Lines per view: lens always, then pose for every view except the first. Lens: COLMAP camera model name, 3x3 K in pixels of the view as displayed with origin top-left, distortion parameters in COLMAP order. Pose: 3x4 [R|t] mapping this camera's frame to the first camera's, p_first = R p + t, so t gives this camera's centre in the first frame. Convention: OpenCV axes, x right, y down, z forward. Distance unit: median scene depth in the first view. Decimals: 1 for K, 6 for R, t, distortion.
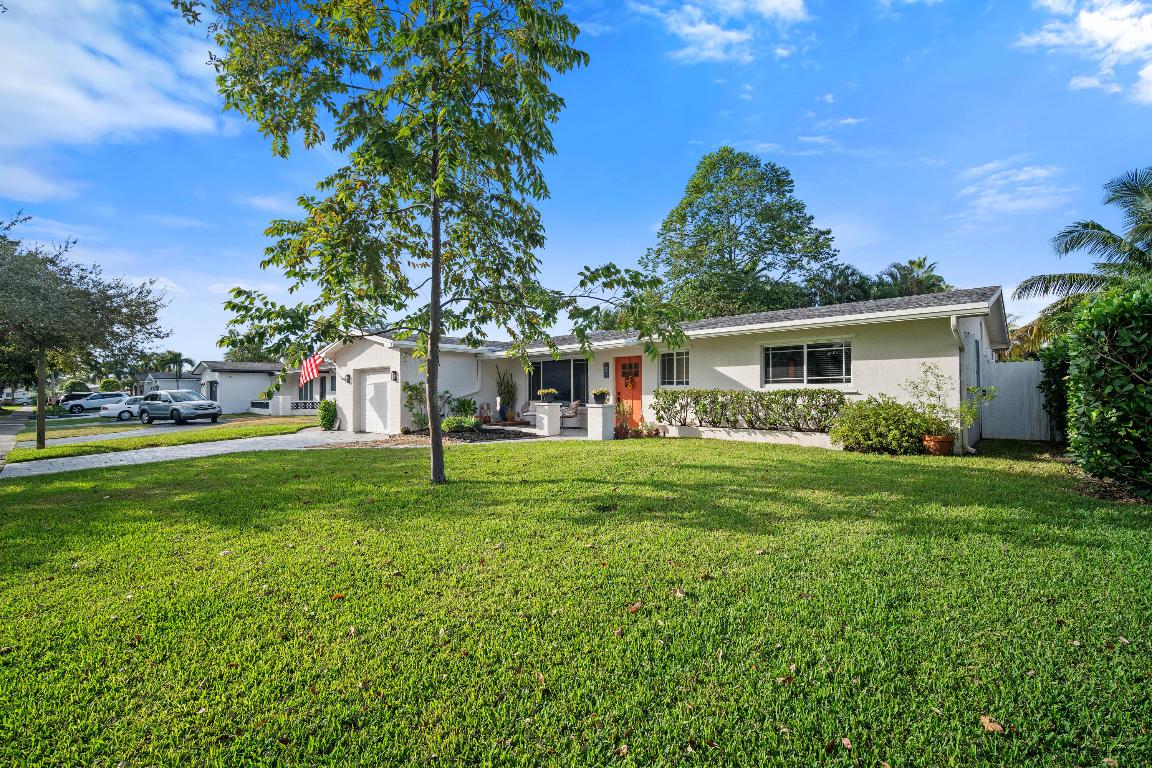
lens RADIAL K [[497.2, 0, 576.0], [0, 497.2, 384.0], [0, 0, 1]] dist [0.003431, 0.000094]
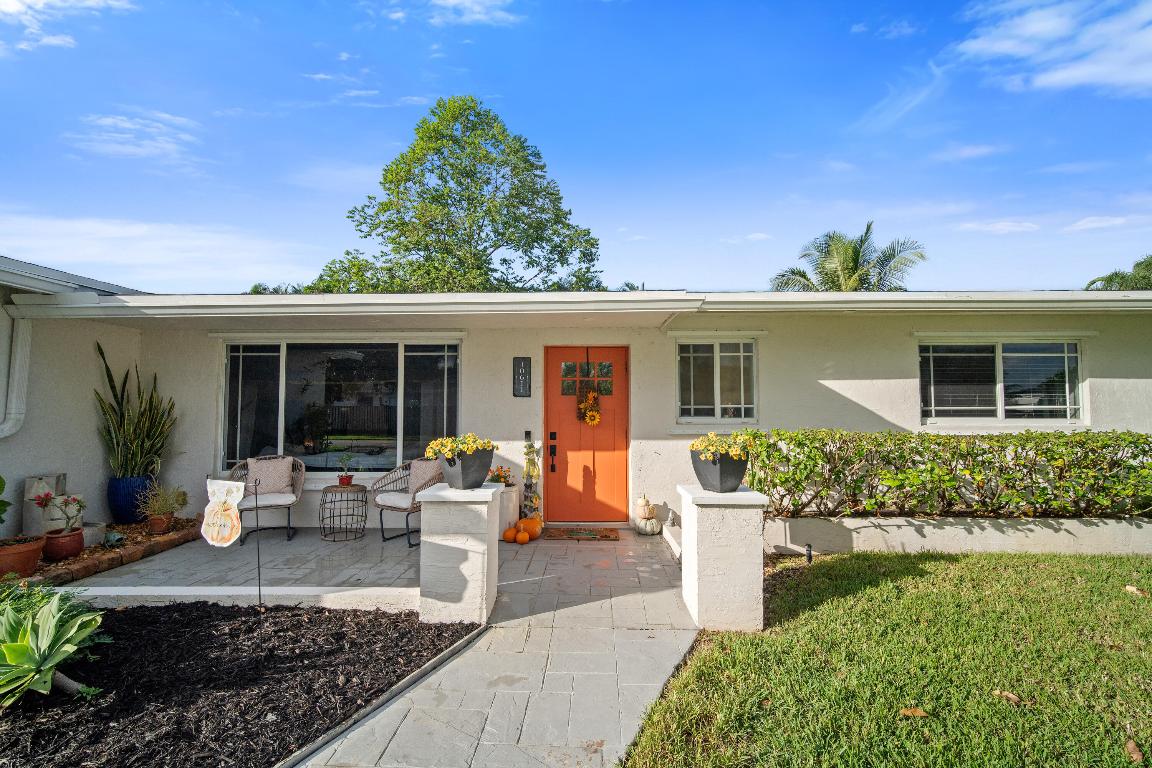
lens RADIAL K [[504.8, 0, 576.0], [0, 504.8, 384.0], [0, 0, 1]] dist [-0.003919, -0.000009]
pose [[0.746077, 0.036947, 0.664834, -0.190770], [-0.015825, 0.999161, -0.037768, -0.008025], [-0.665672, 0.017657, 0.746036, 0.736104]]
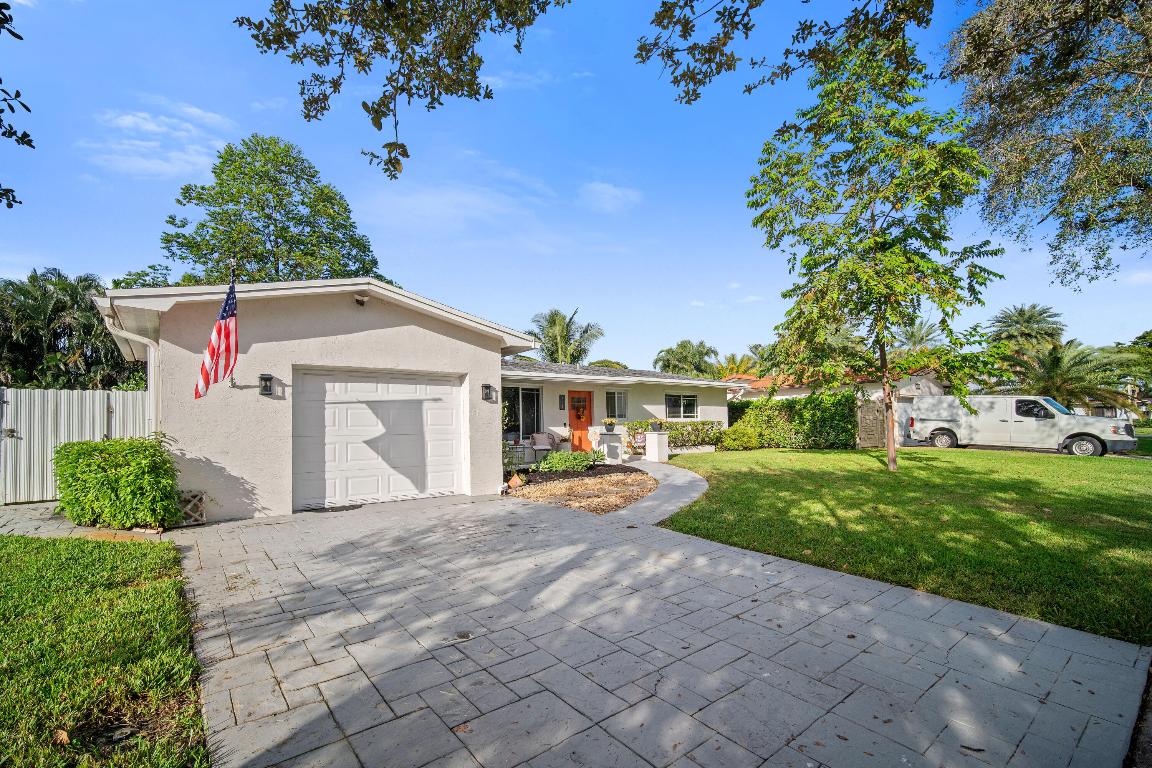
lens RADIAL K [[497.2, 0, 576.0], [0, 497.2, 384.0], [0, 0, 1]] dist [0.003431, 0.000094]
pose [[0.172210, 0.090058, 0.980935, -1.039221], [-0.000996, 0.995827, -0.091250, 0.031907], [-0.985060, 0.014738, 0.171582, 0.870075]]
